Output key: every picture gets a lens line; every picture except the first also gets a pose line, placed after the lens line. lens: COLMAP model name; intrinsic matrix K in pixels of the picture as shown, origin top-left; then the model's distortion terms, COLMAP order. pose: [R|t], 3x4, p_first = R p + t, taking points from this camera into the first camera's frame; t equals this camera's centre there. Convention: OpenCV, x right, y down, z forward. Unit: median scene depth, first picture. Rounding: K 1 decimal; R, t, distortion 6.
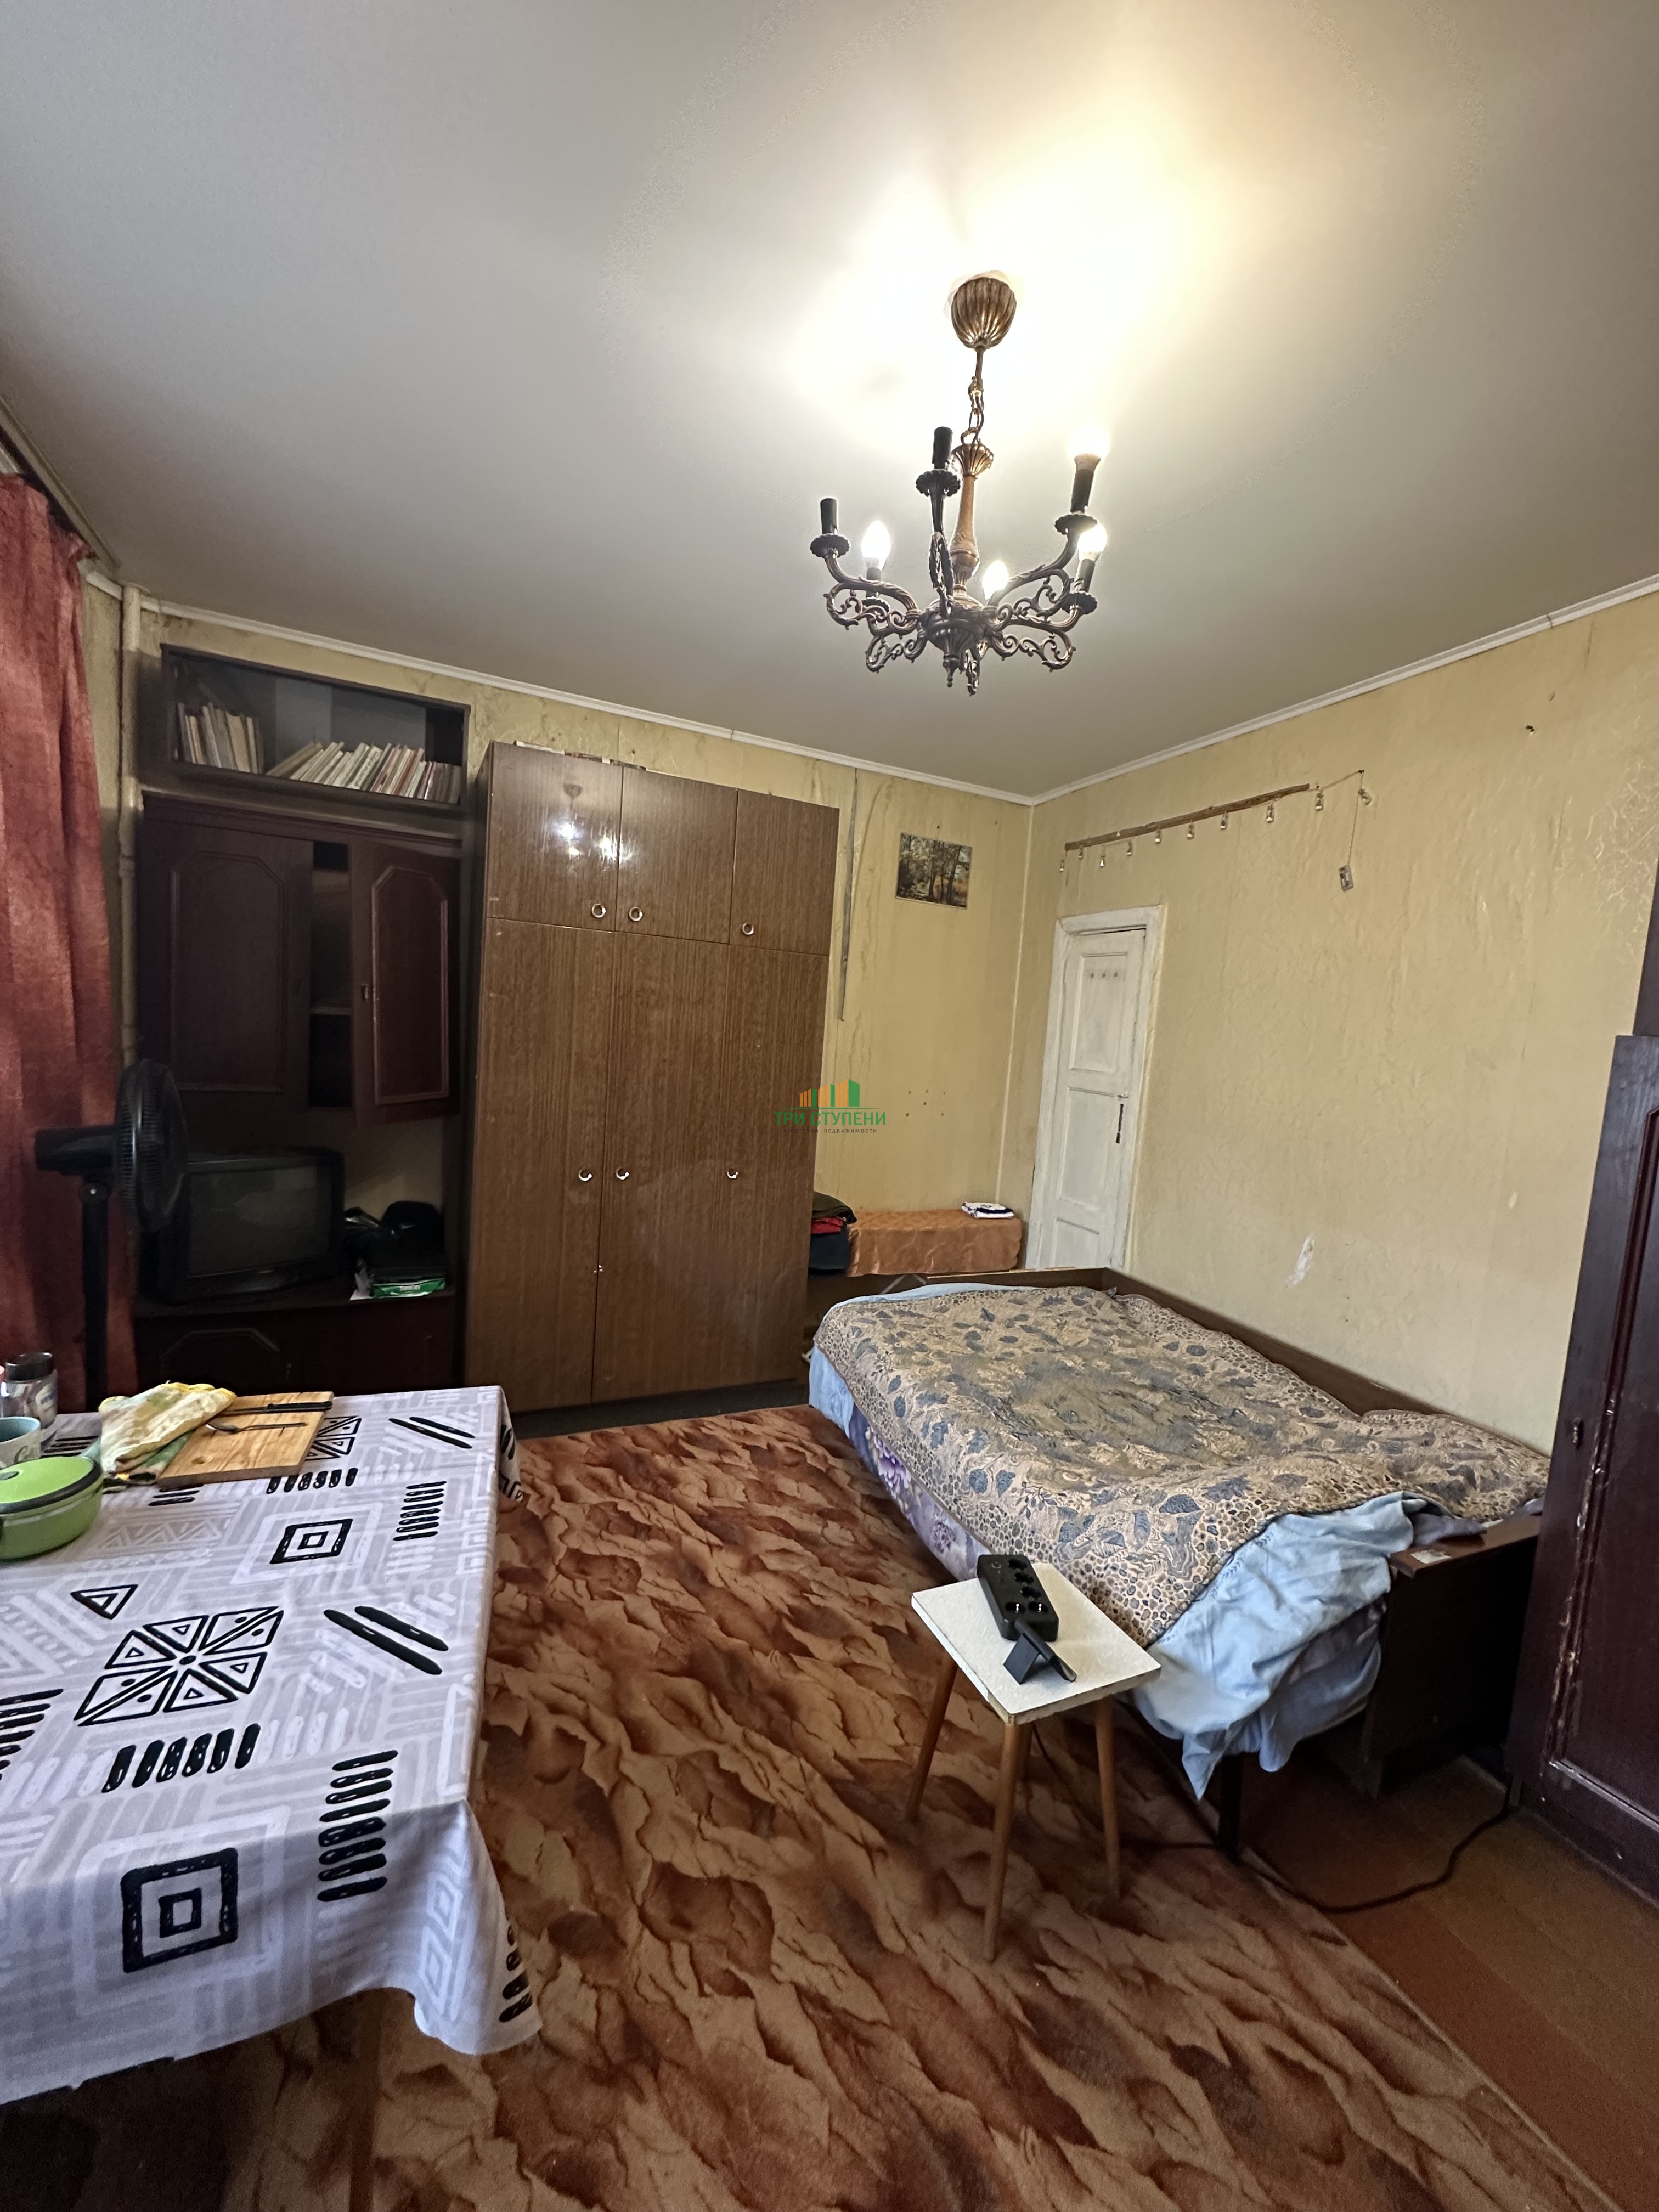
lens RADIAL K [[880.6, 0, 817.3], [0, 880.6, 1106.4], [0, 0, 1]] dist [-0.003025, 0.000509]
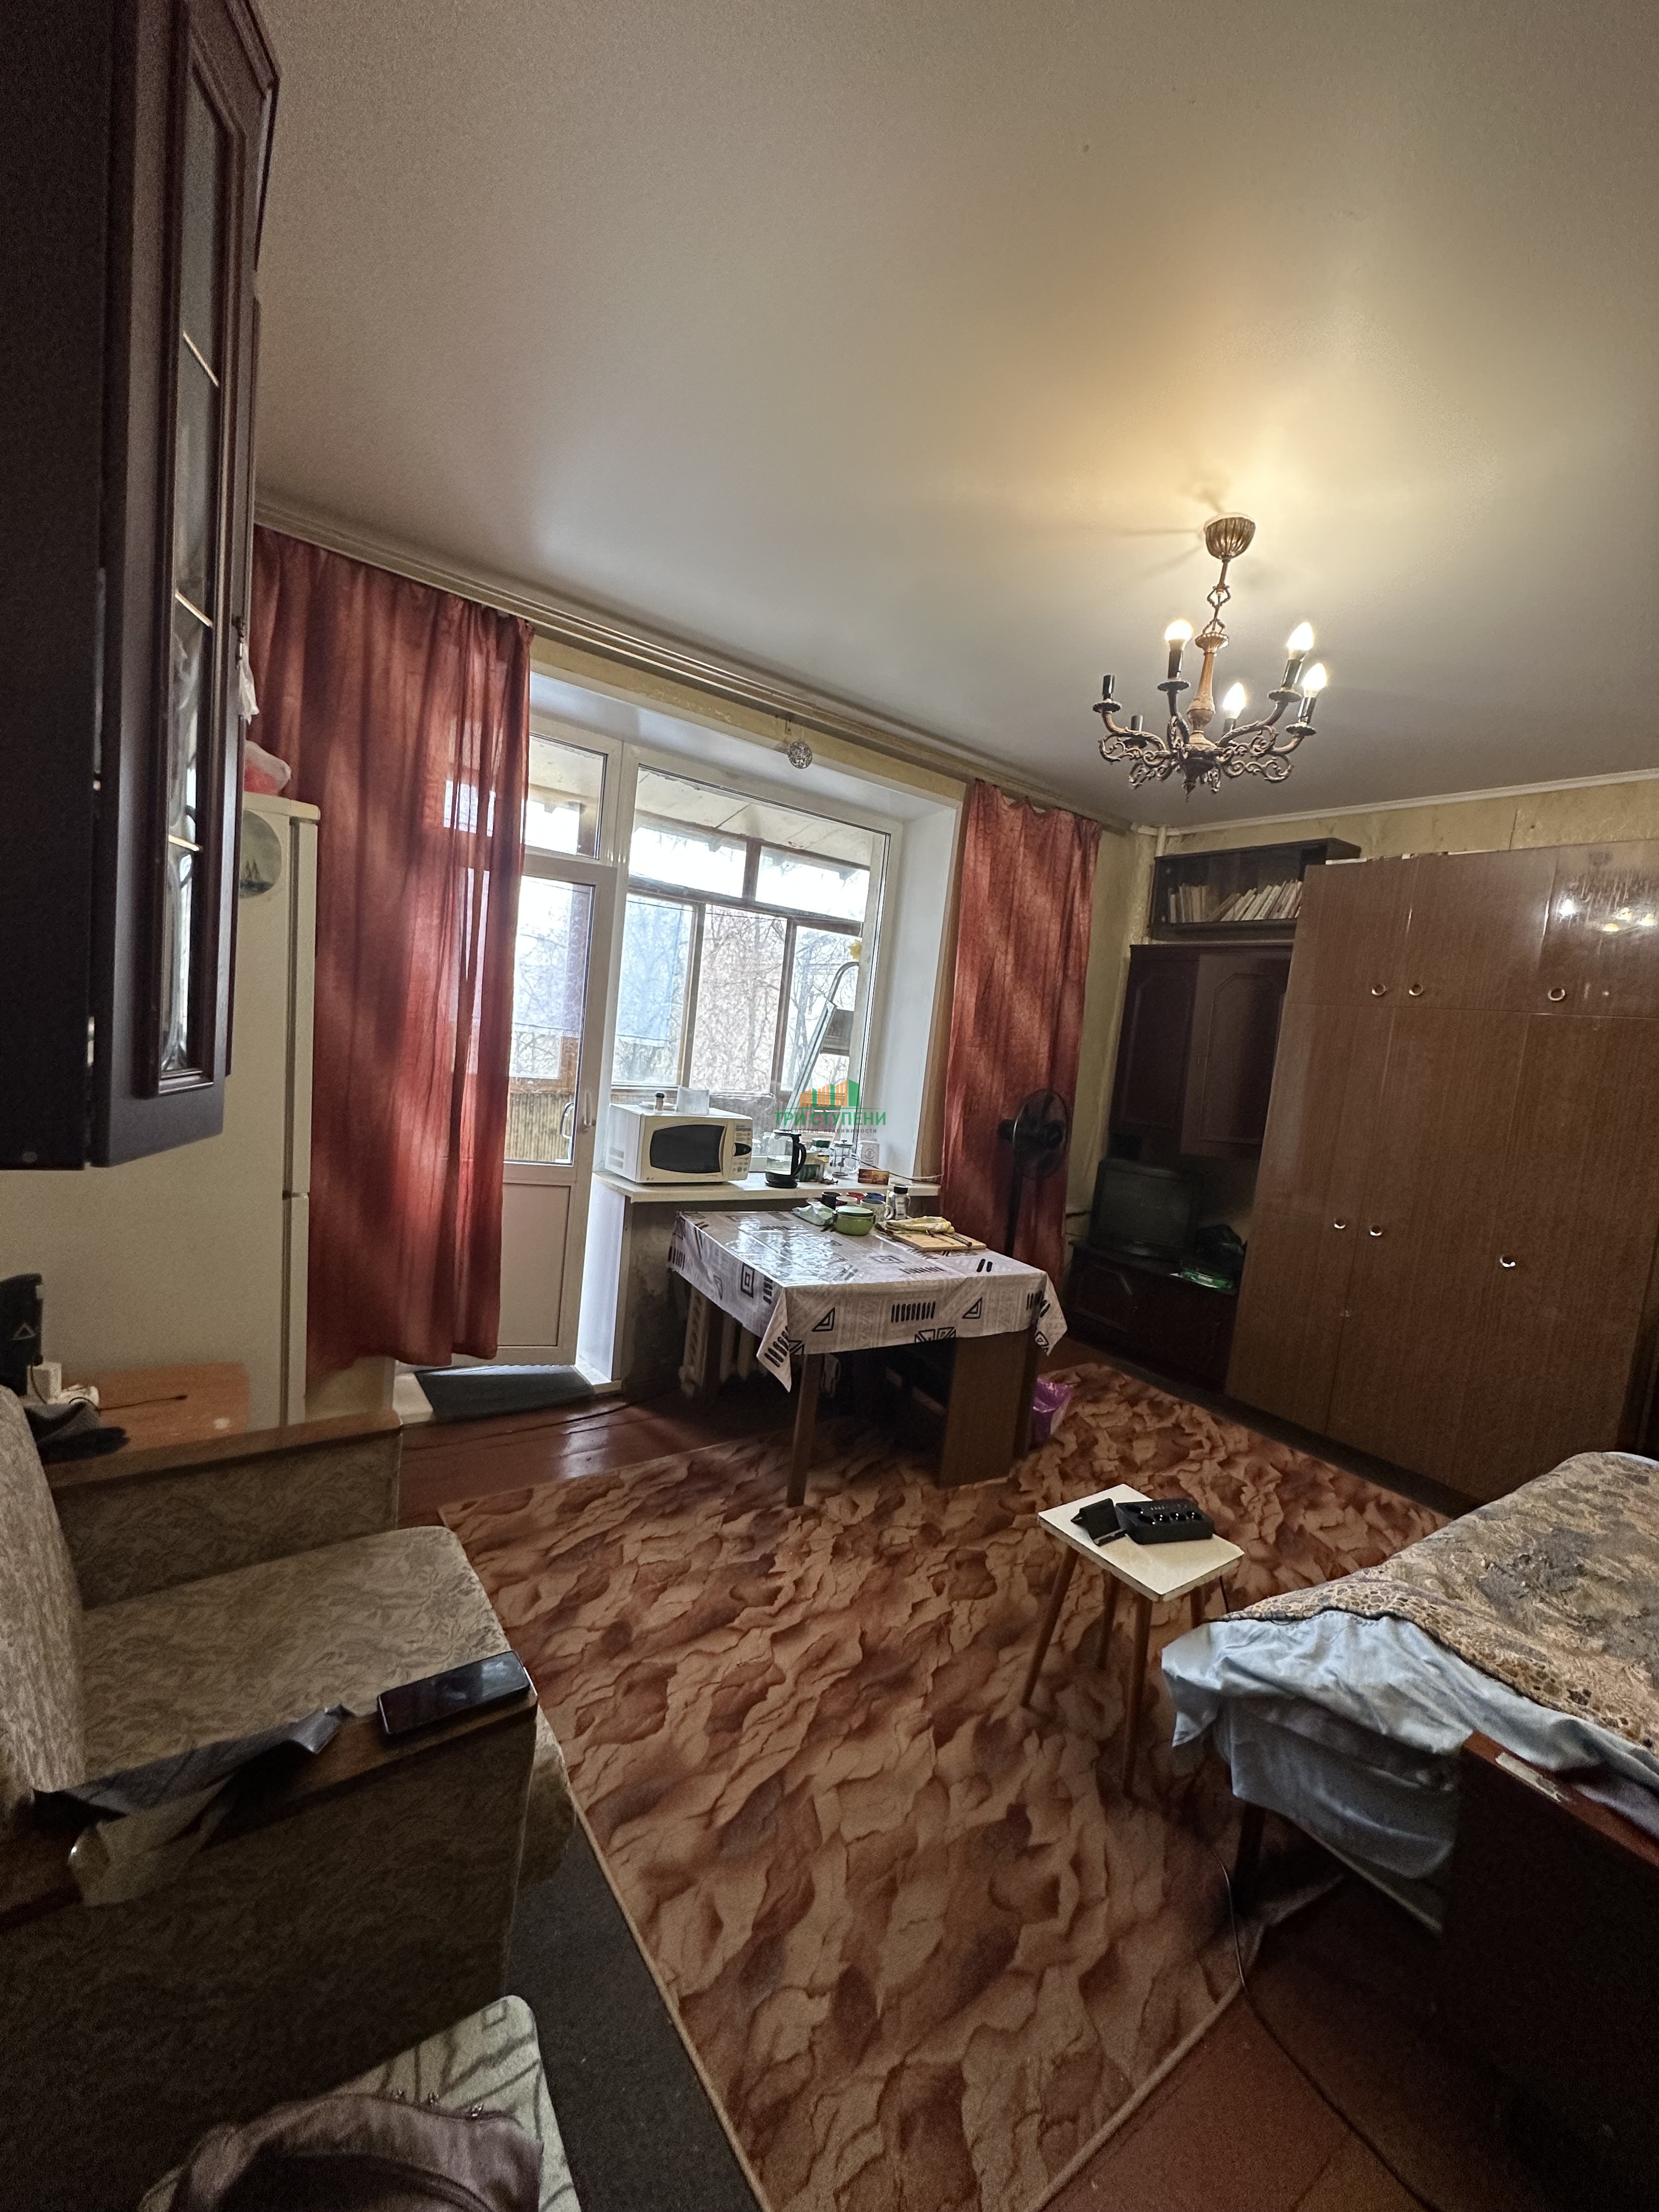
lens RADIAL K [[880.6, 0, 840.4], [0, 880.6, 1097.8], [0, 0, 1]] dist [-0.003025, 0.000509]
pose [[0.210501, 0.028258, -0.977185, 0.932229], [-0.180247, 0.983567, -0.010386, 0.063257], [0.960833, 0.178321, 0.212135, 0.166744]]
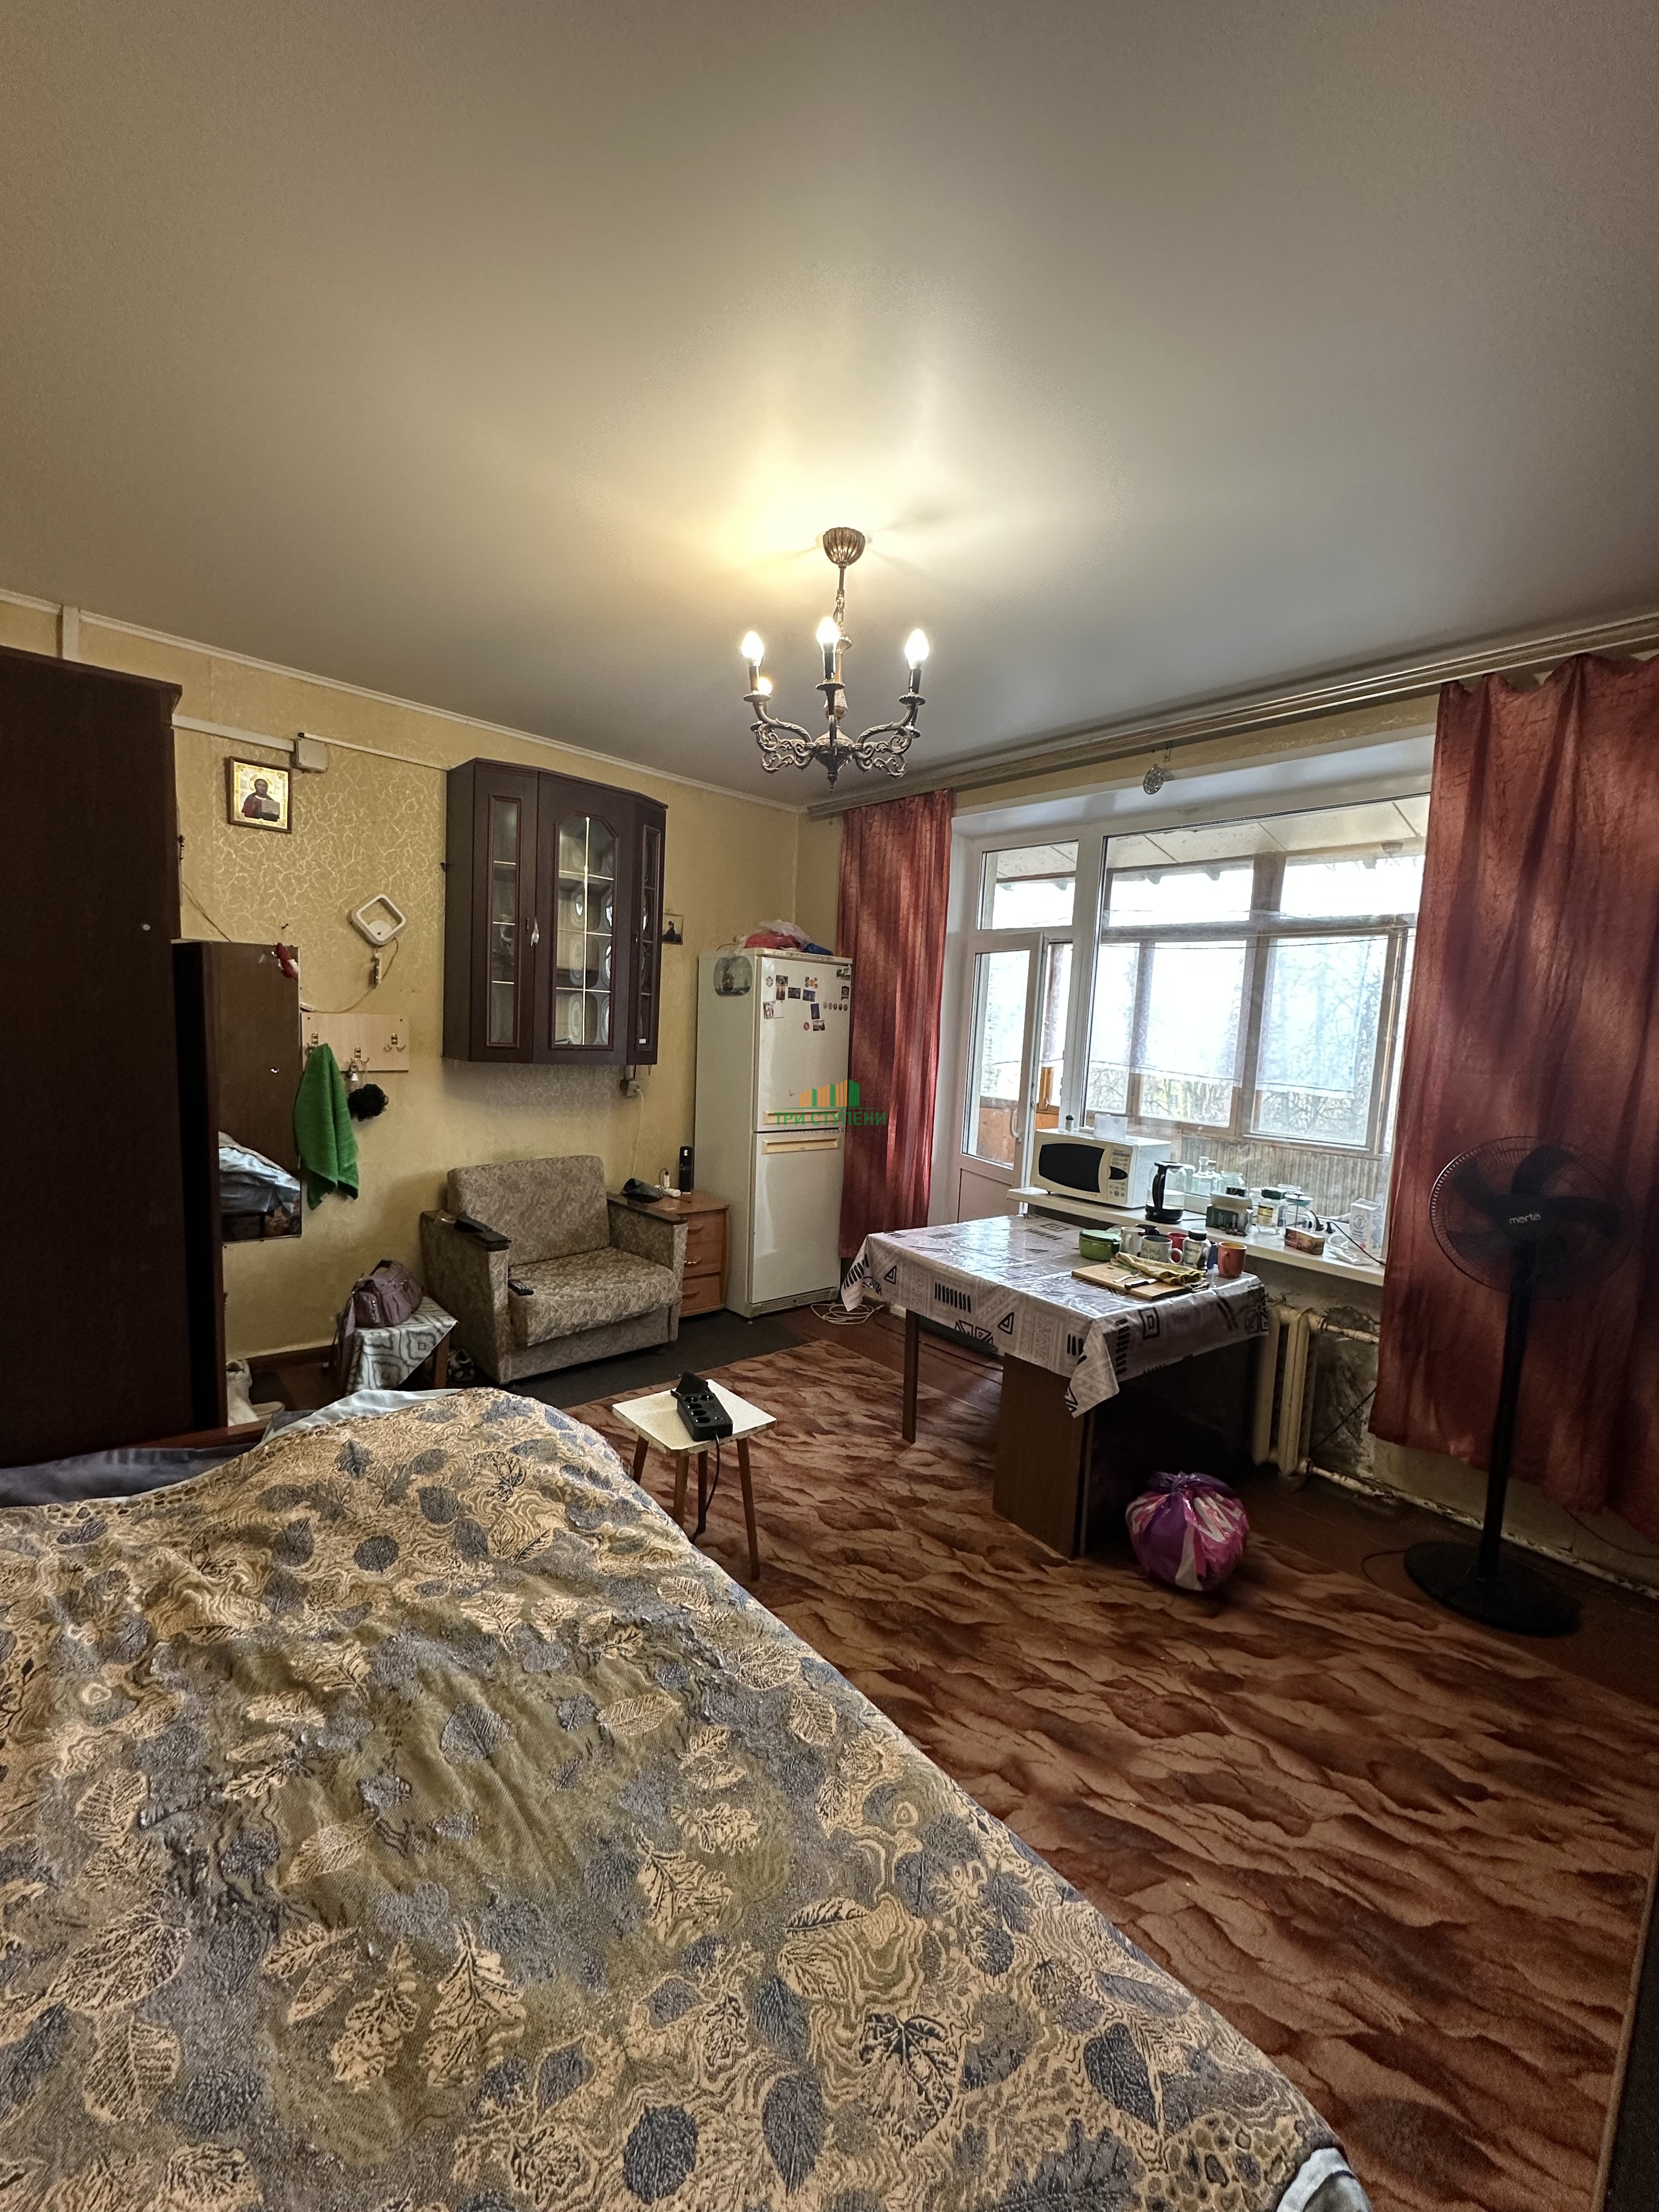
lens RADIAL K [[880.6, 0, 807.7], [0, 880.6, 1122.4], [0, 0, 1]] dist [-0.003025, 0.000509]
pose [[-0.948688, -0.089940, -0.303153, 0.386603], [-0.148589, 0.973056, 0.176306, -0.112904], [0.279127, 0.212305, -0.936491, 1.632648]]
